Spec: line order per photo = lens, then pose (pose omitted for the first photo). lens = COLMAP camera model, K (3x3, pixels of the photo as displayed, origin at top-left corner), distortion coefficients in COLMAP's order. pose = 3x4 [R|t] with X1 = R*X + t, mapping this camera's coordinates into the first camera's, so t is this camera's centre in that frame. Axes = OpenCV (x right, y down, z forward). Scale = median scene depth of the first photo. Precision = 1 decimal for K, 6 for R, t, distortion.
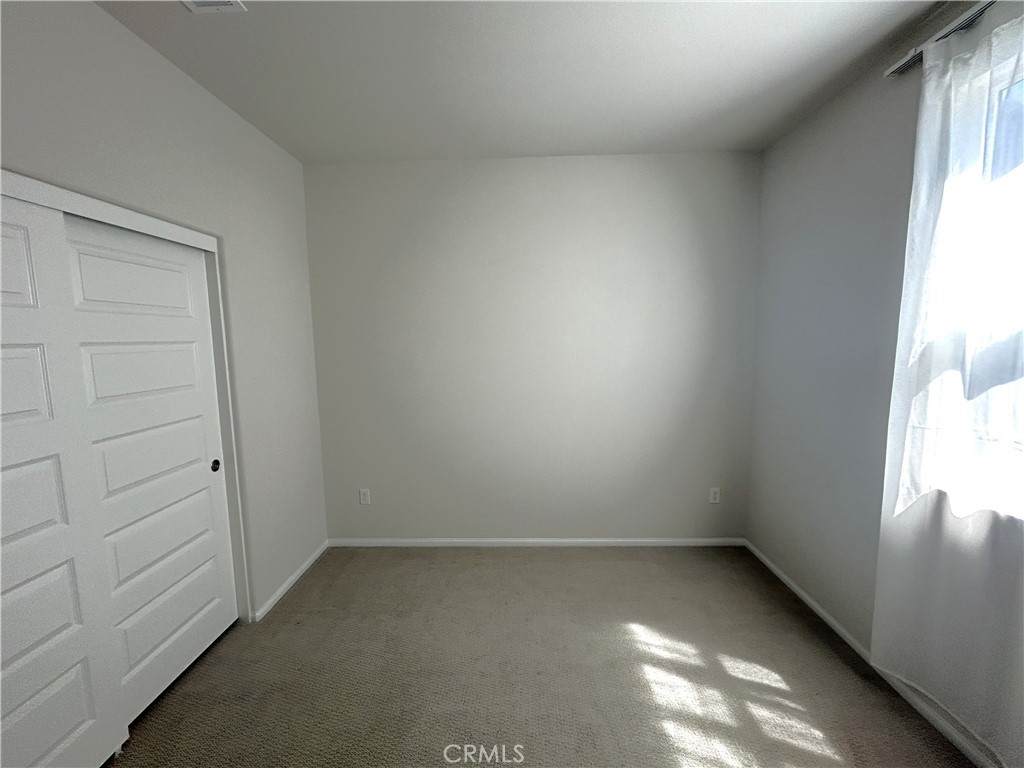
lens RADIAL K [[425.7, 0, 519.2], [0, 425.7, 385.3], [0, 0, 1]] dist [-0.011983, 0.001230]
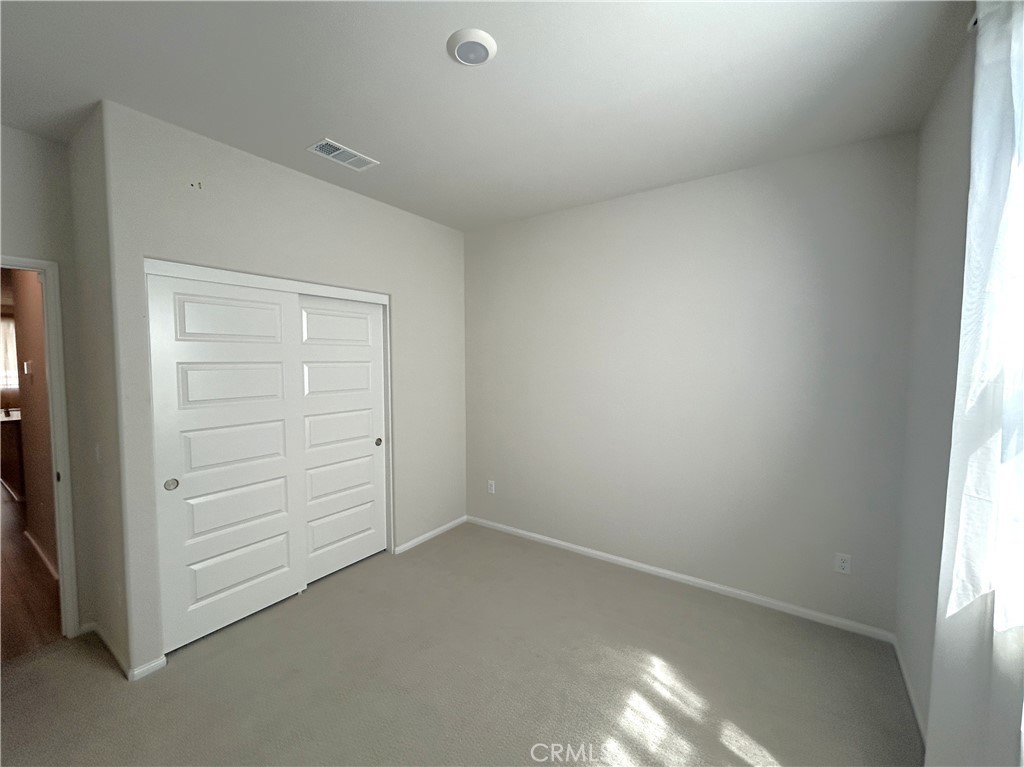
lens RADIAL K [[425.7, 0, 517.4], [0, 425.7, 385.7], [0, 0, 1]] dist [-0.011983, 0.001230]
pose [[0.835837, 0.048396, -0.546840, 0.645743], [-0.075827, 0.996736, -0.027689, -0.011066], [0.543715, 0.064609, 0.836779, -0.036578]]
